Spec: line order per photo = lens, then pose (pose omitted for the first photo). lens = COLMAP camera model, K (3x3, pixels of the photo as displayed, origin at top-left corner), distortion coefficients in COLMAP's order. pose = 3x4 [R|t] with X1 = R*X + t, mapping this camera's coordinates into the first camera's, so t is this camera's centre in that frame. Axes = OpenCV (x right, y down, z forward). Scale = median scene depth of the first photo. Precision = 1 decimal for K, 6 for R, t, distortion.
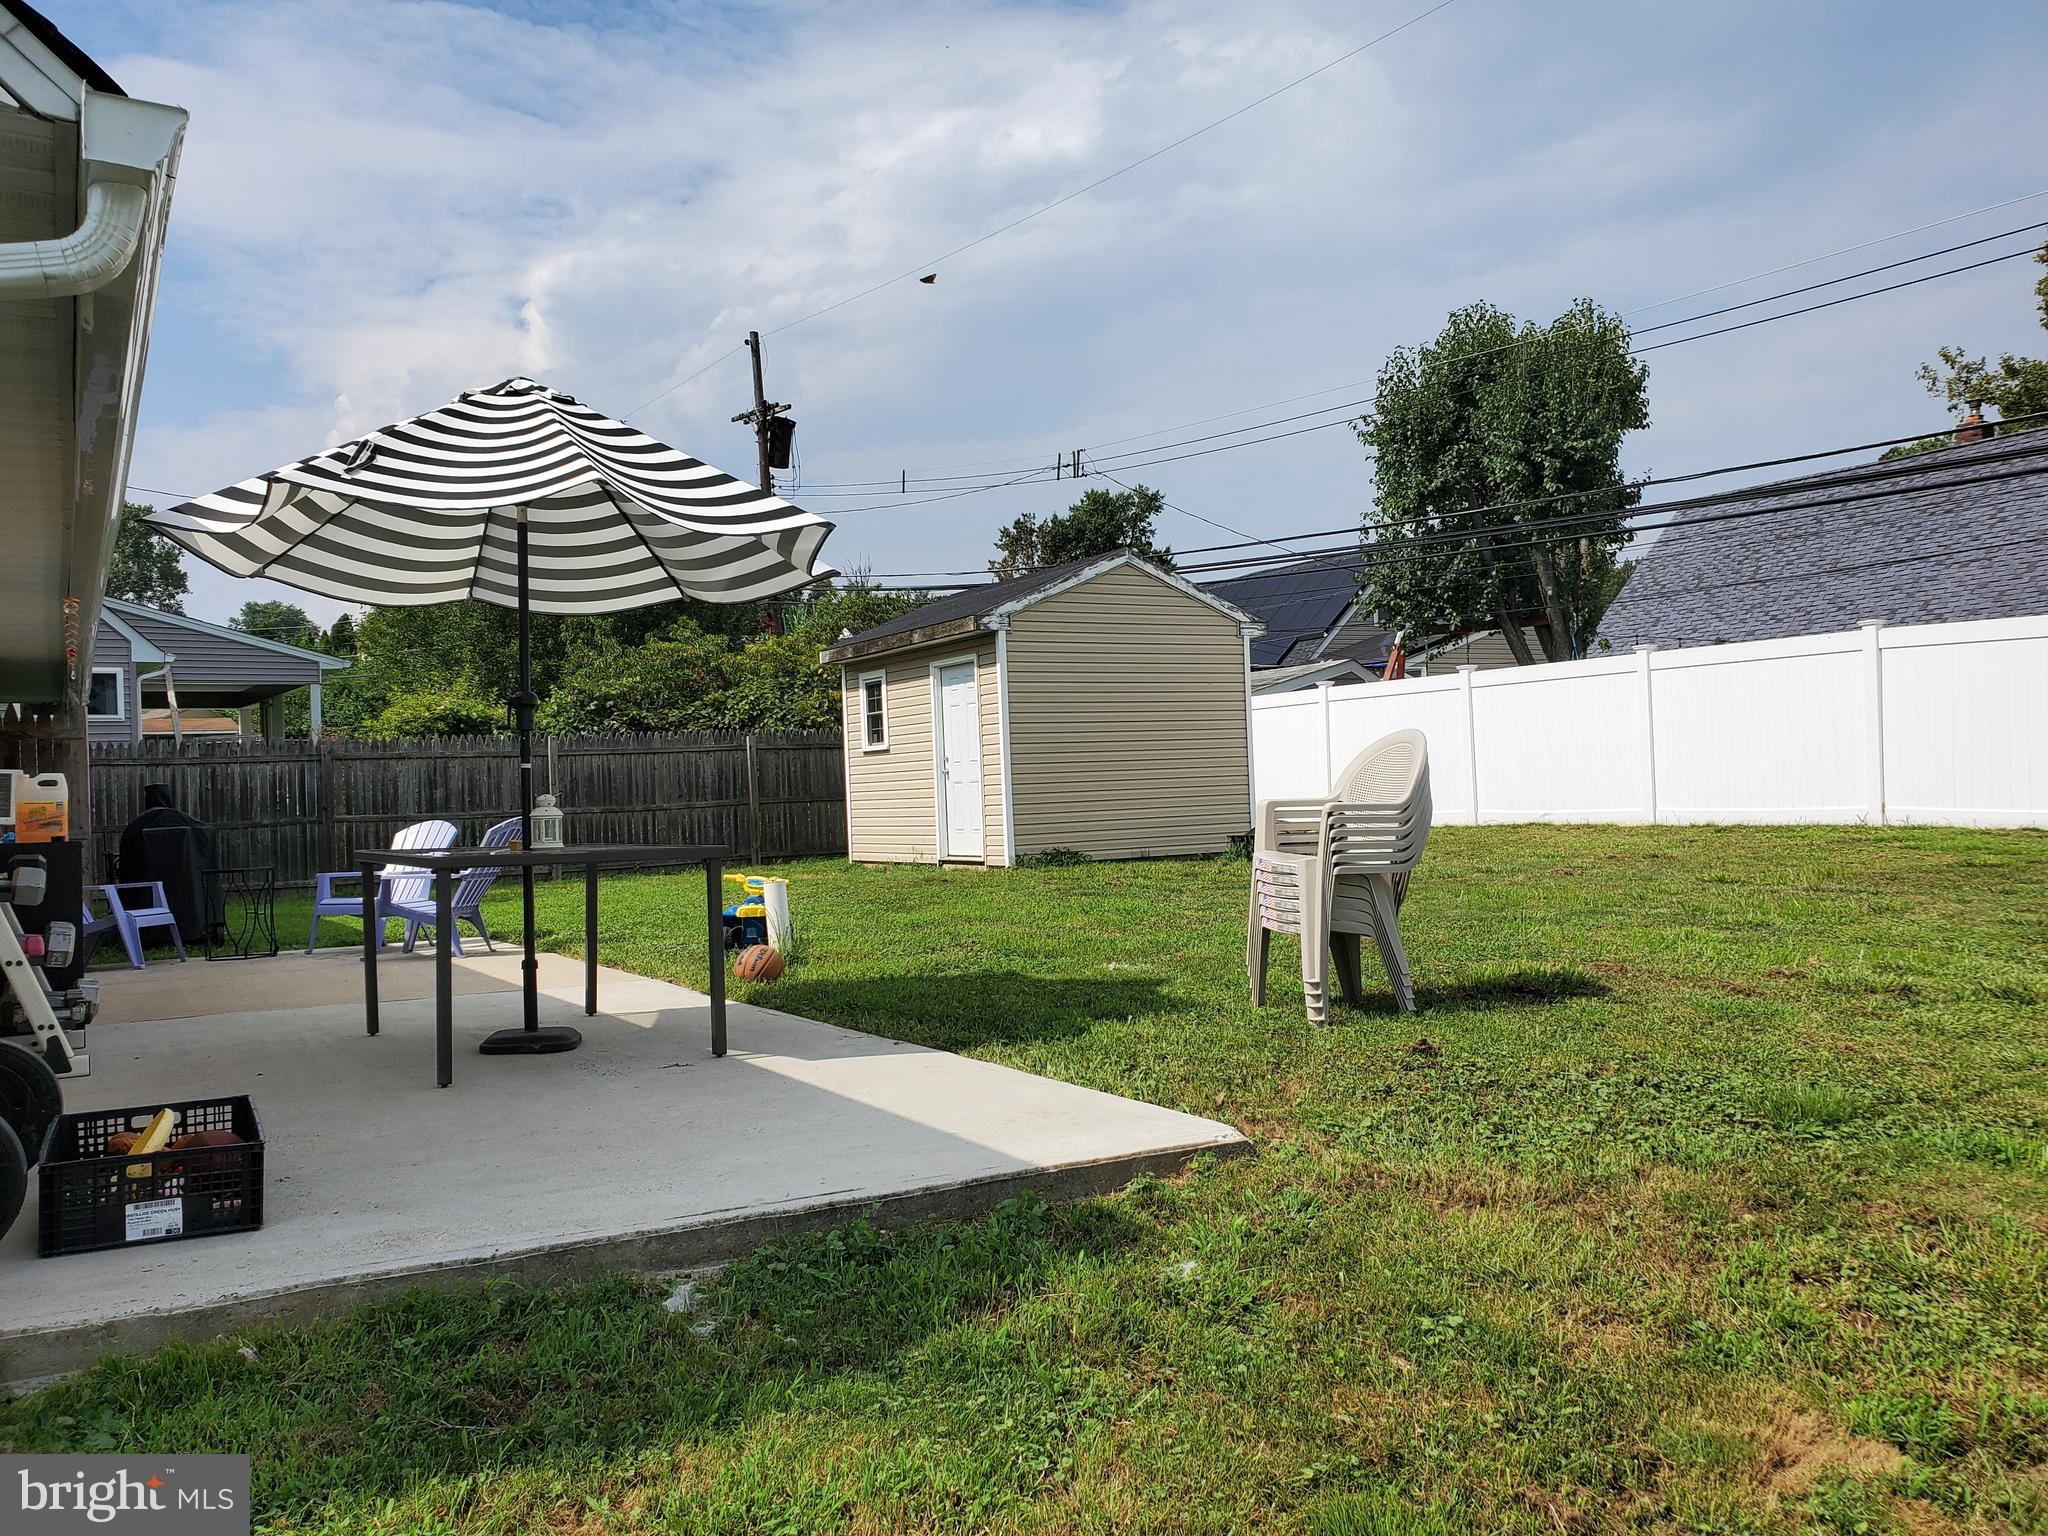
lens RADIAL K [[1564.8, 0, 1031.4], [0, 1564.8, 779.7], [0, 0, 1]] dist [0.041280, -0.027934]
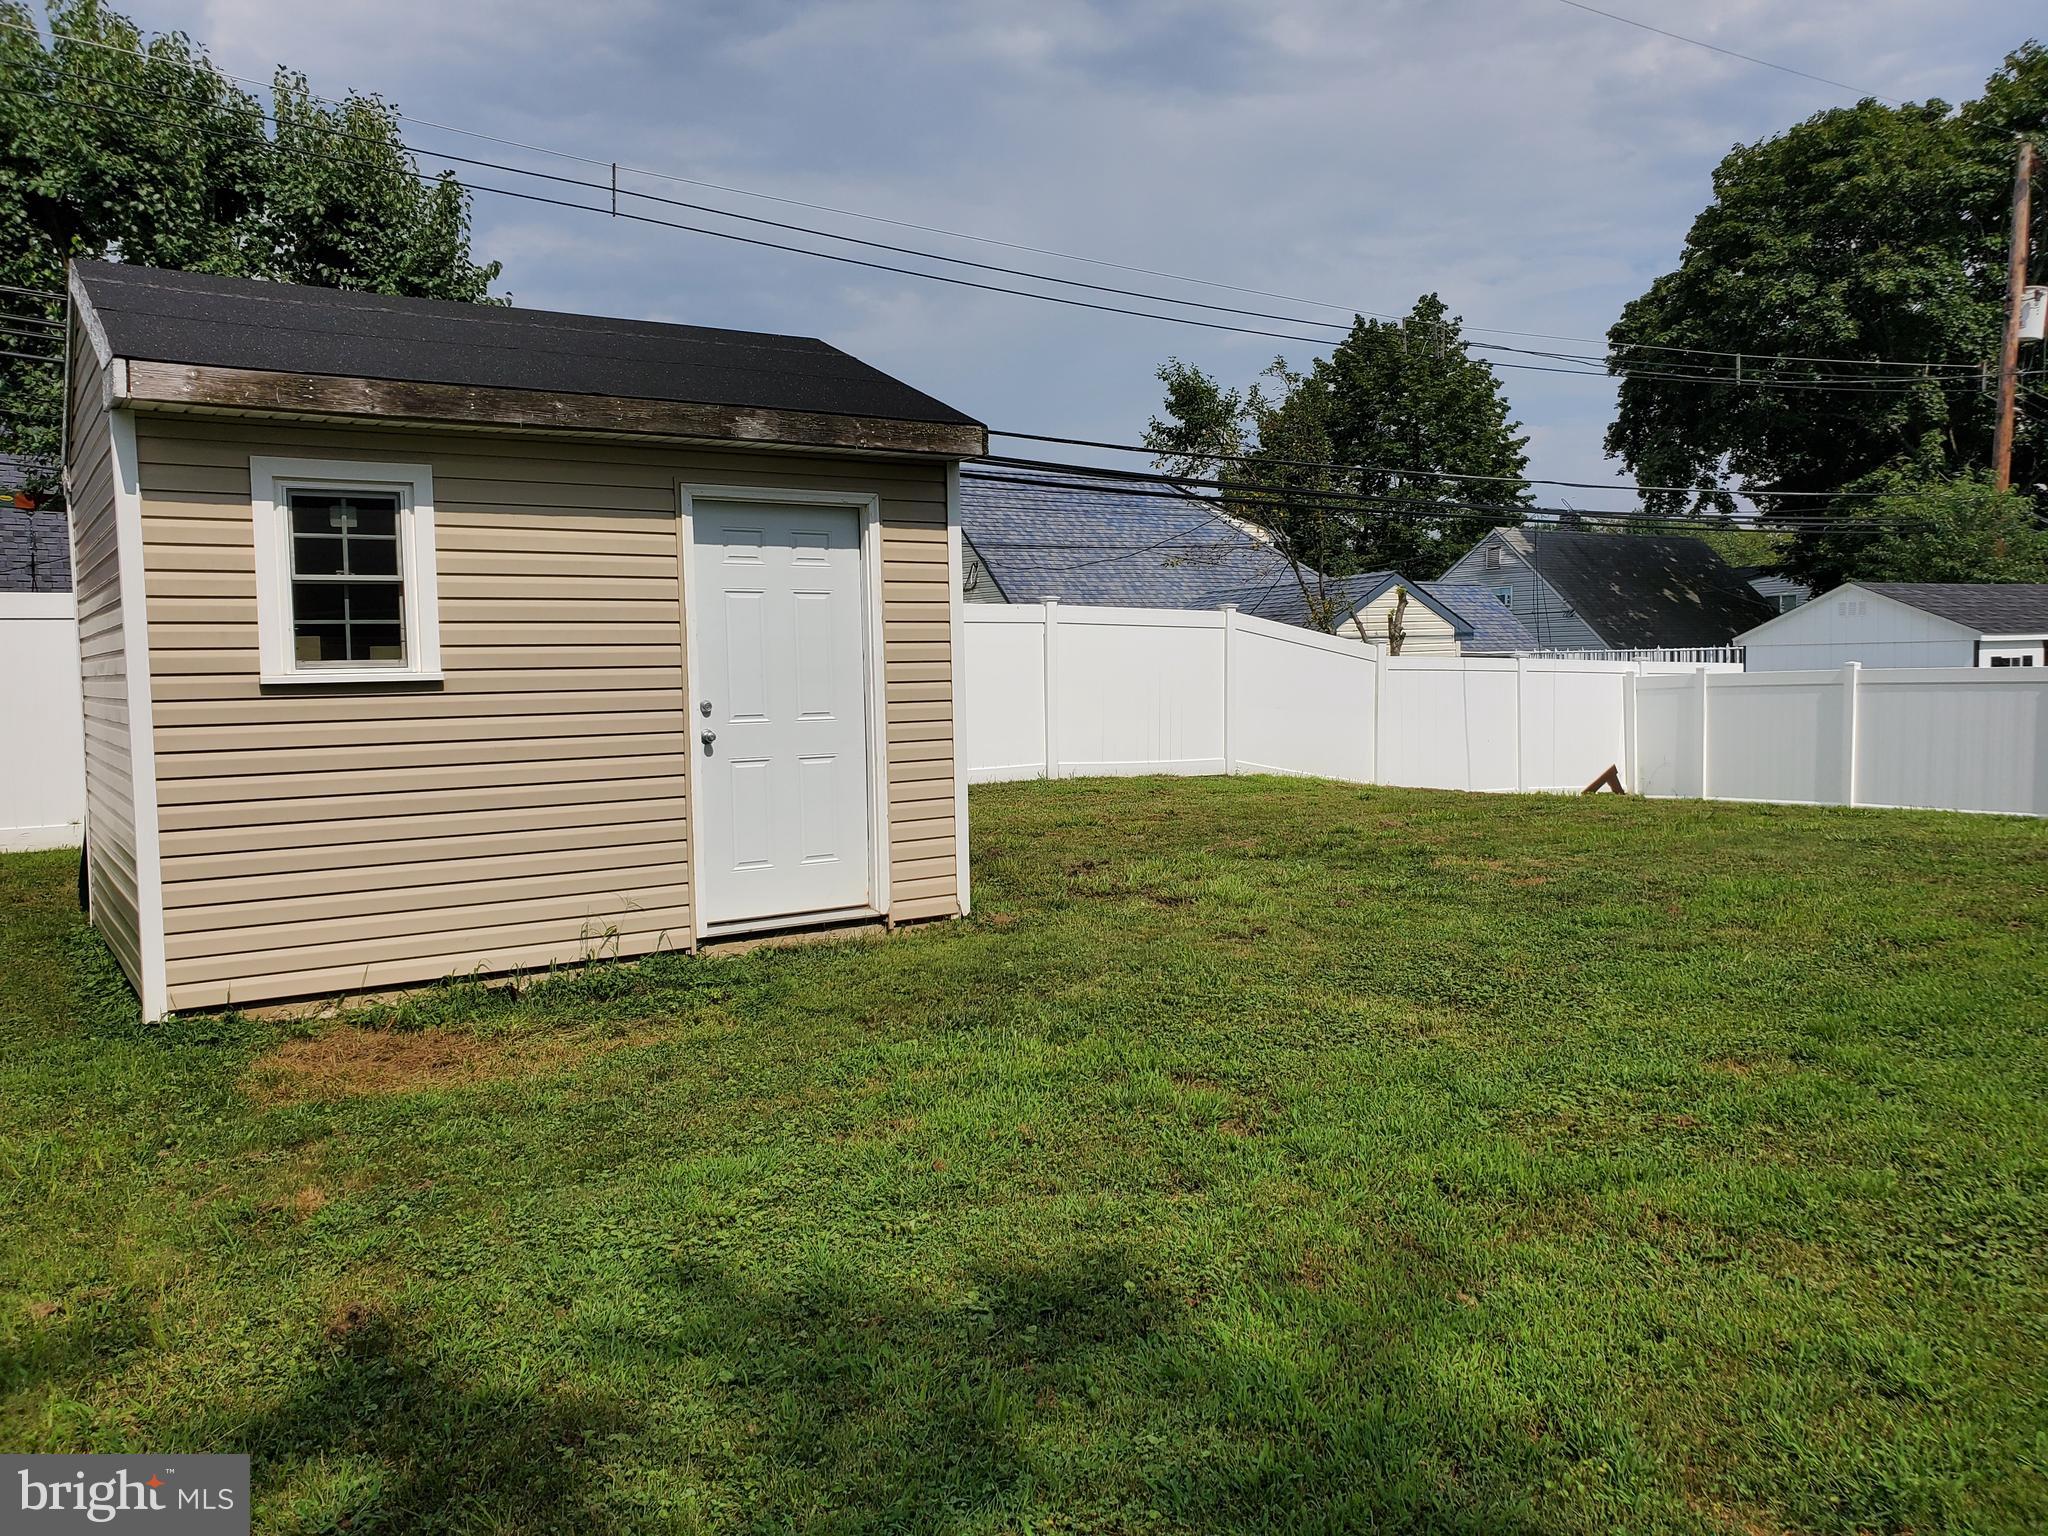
lens RADIAL K [[1590.1, 0, 1031.7], [0, 1590.1, 755.5], [0, 0, 1]] dist [-0.009309, 0.039212]
pose [[-0.031458, -0.015981, 0.999377, -0.447415], [0.014643, 0.999758, 0.016448, -0.006036], [-0.999398, 0.015151, -0.031216, 0.803892]]
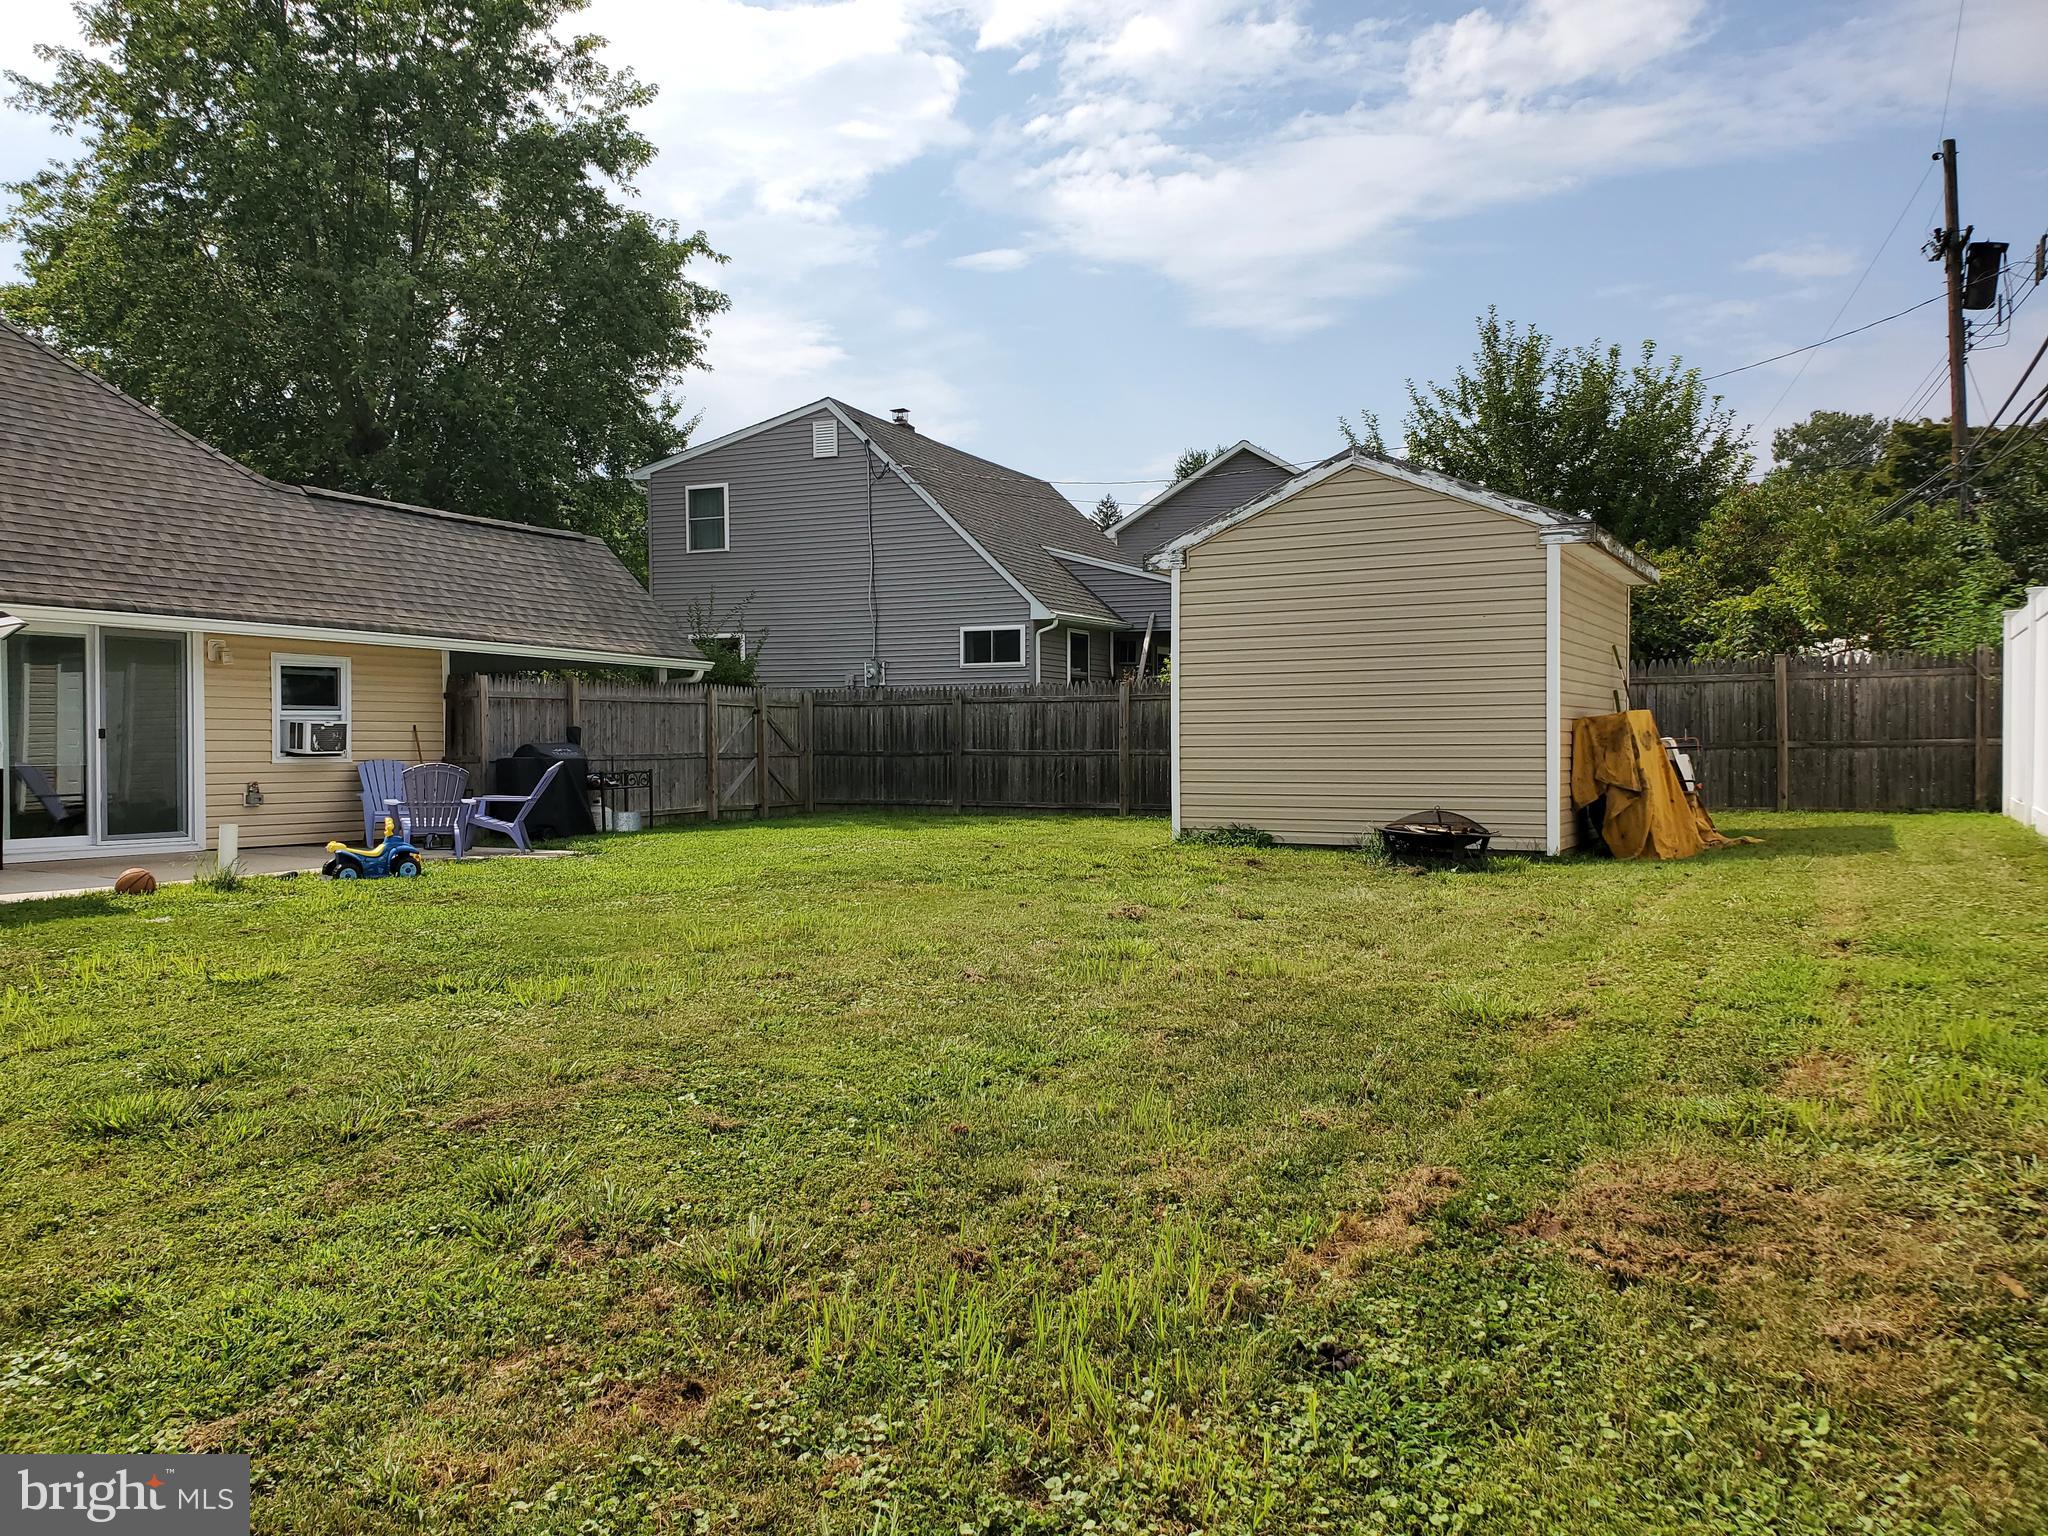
lens RADIAL K [[1533.0, 0, 1037.4], [0, 1533.0, 770.5], [0, 0, 1]] dist [0.047552, -0.026311]
pose [[0.507845, 0.052320, -0.859858, 0.565944], [-0.005501, 0.998331, 0.057496, -0.027065], [0.861431, -0.024470, 0.507285, 0.416850]]
